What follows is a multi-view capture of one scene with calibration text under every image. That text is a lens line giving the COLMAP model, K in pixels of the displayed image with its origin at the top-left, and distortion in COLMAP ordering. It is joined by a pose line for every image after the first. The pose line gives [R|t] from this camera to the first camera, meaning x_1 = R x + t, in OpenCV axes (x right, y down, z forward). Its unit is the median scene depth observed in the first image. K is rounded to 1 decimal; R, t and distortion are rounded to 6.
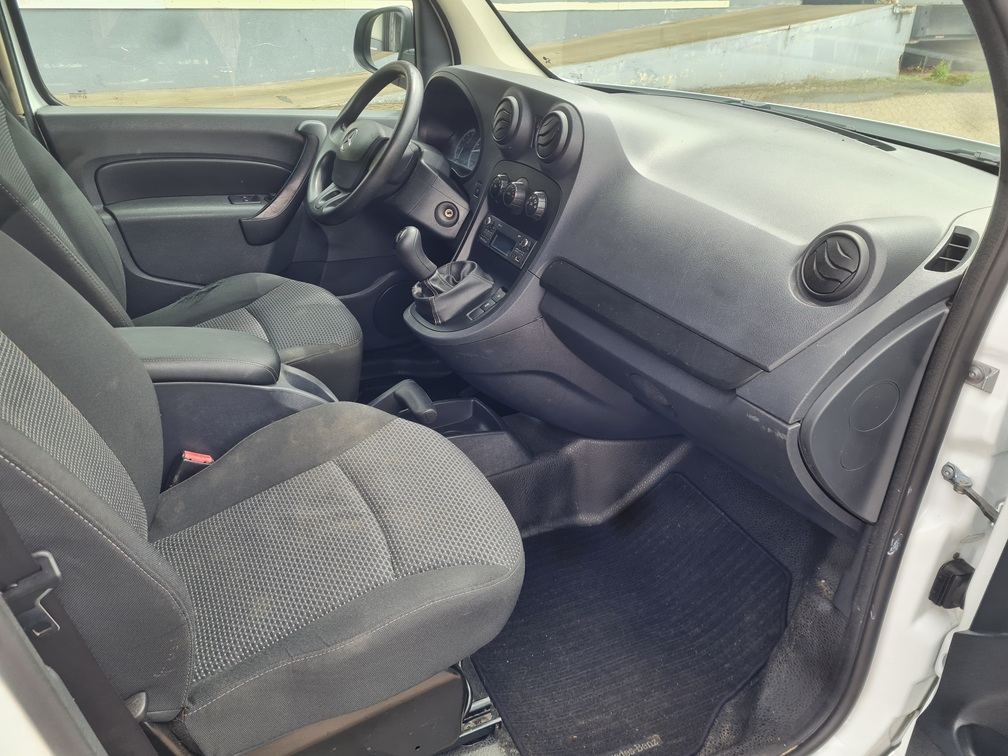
lens RADIAL K [[808.1, 0, 494.6], [0, 808.1, 377.3], [0, 0, 1]] dist [0.076361, -0.071935]
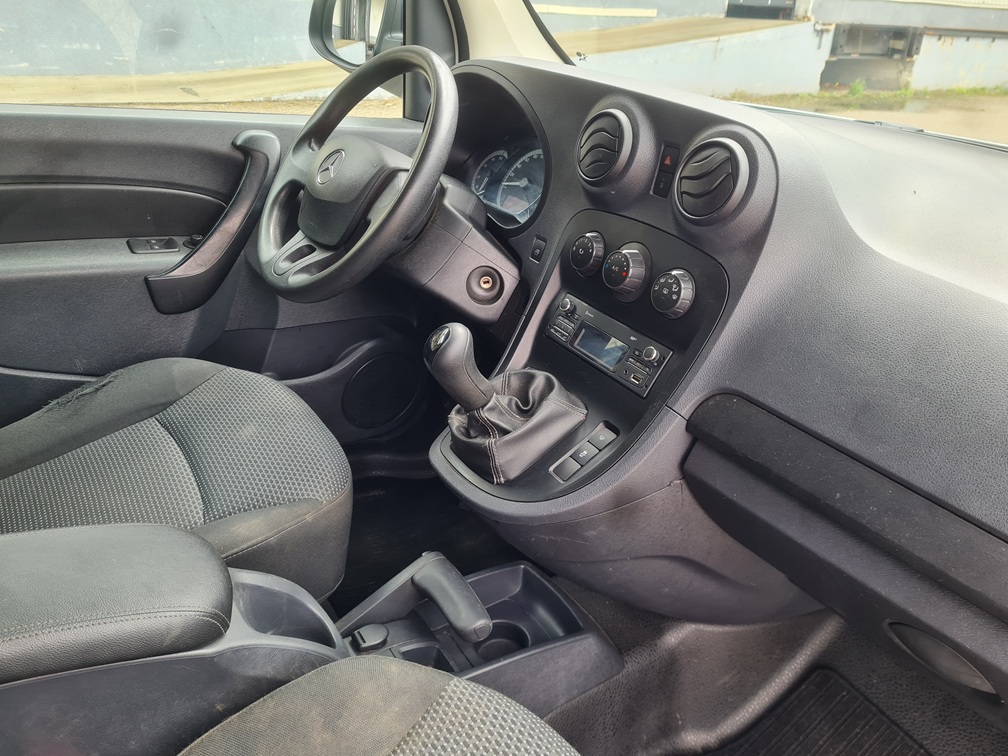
lens RADIAL K [[813.4, 0, 516.0], [0, 813.4, 376.9], [0, 0, 1]] dist [0.053751, -0.045629]
pose [[0.991779, -0.008709, 0.127669, -0.121057], [0.009141, 0.999954, -0.002796, -0.129449], [-0.127638, 0.003940, 0.991813, 0.363580]]
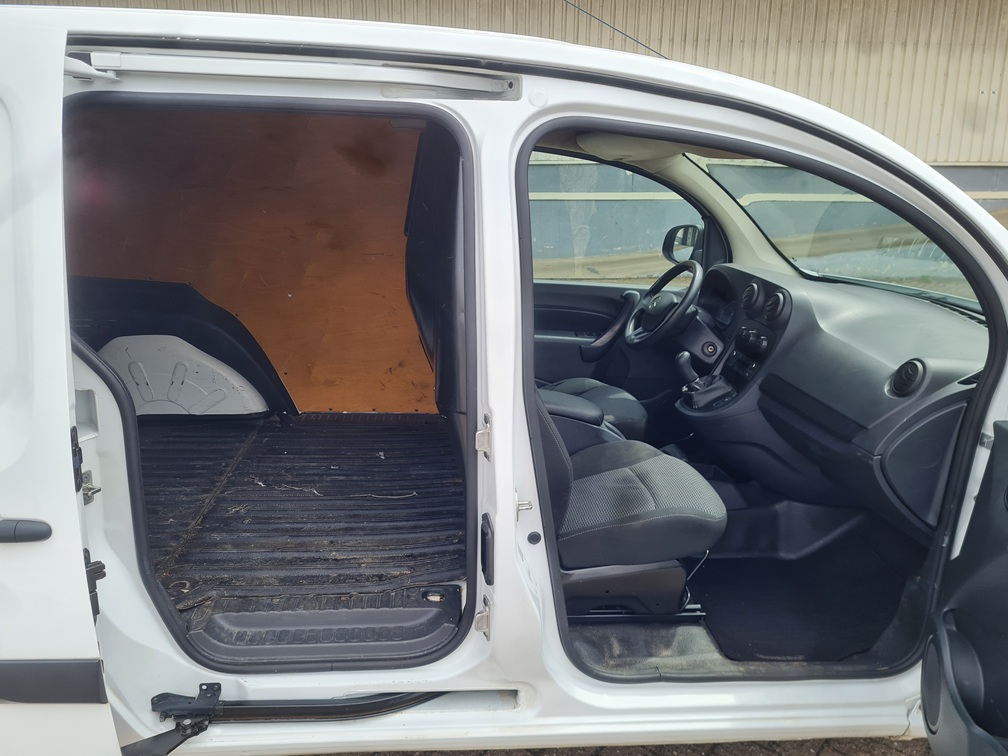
lens RADIAL K [[808.1, 0, 494.6], [0, 808.1, 377.3], [0, 0, 1]] dist [0.076361, -0.071935]
pose [[0.939034, 0.090727, -0.331638, 0.084919], [-0.153888, 0.973455, -0.169422, 0.202377], [0.307464, 0.210128, 0.928069, -0.654350]]
